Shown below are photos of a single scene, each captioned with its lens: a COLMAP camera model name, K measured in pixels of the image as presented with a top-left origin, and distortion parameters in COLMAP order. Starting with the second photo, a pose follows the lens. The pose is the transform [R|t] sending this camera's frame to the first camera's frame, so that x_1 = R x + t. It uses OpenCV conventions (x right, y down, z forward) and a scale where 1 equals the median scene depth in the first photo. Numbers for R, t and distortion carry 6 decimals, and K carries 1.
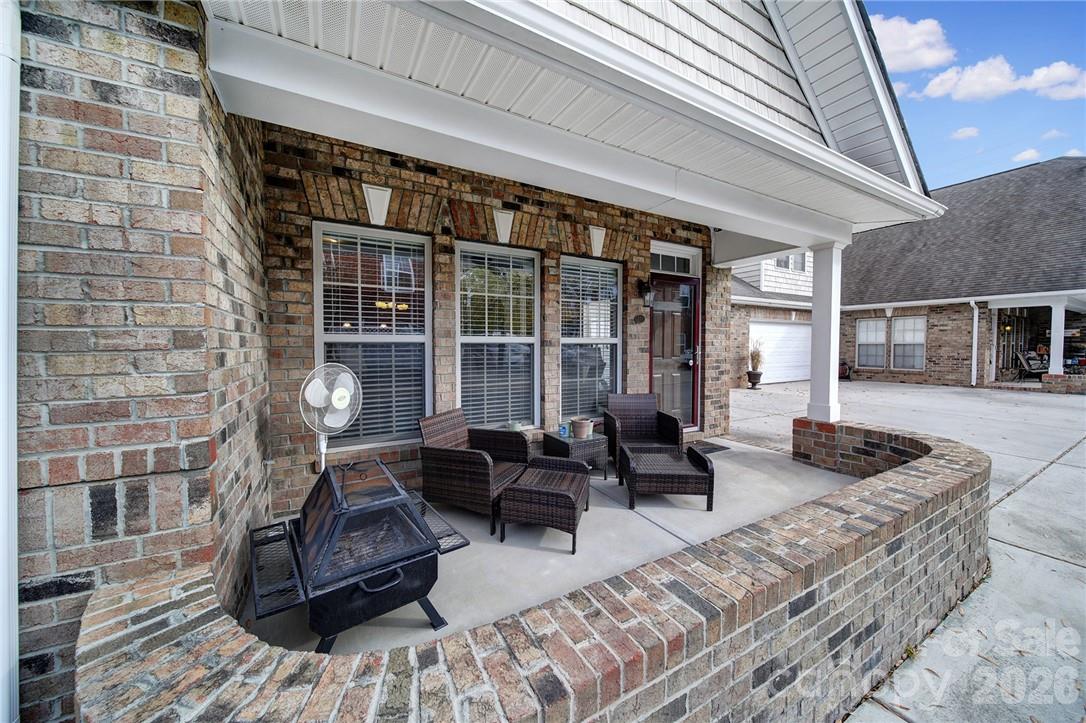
lens RADIAL K [[380.0, 0, 537.9], [0, 380.0, 356.4], [0, 0, 1]] dist [-0.002118, -0.000712]
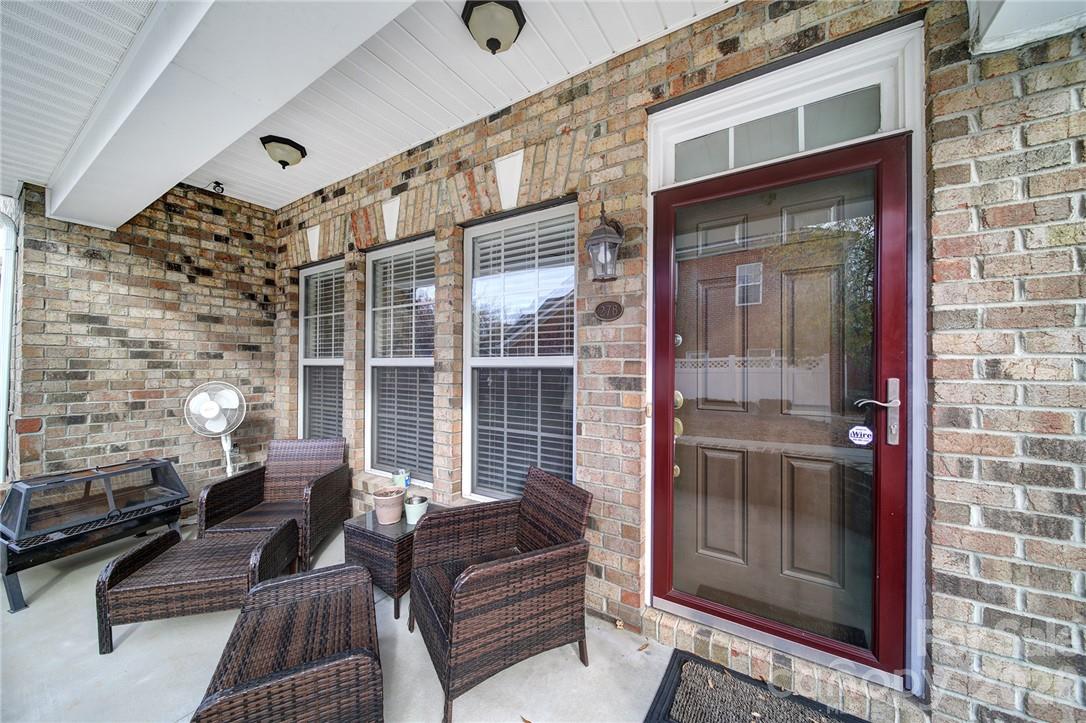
lens RADIAL K [[380.0, 0, 542.6], [0, 380.0, 364.9], [0, 0, 1]] dist [-0.002118, -0.000712]
pose [[0.481215, 0.004785, -0.876590, 0.684334], [-0.026464, 0.999609, -0.009072, -0.035503], [0.876203, 0.027564, 0.481153, 0.815982]]
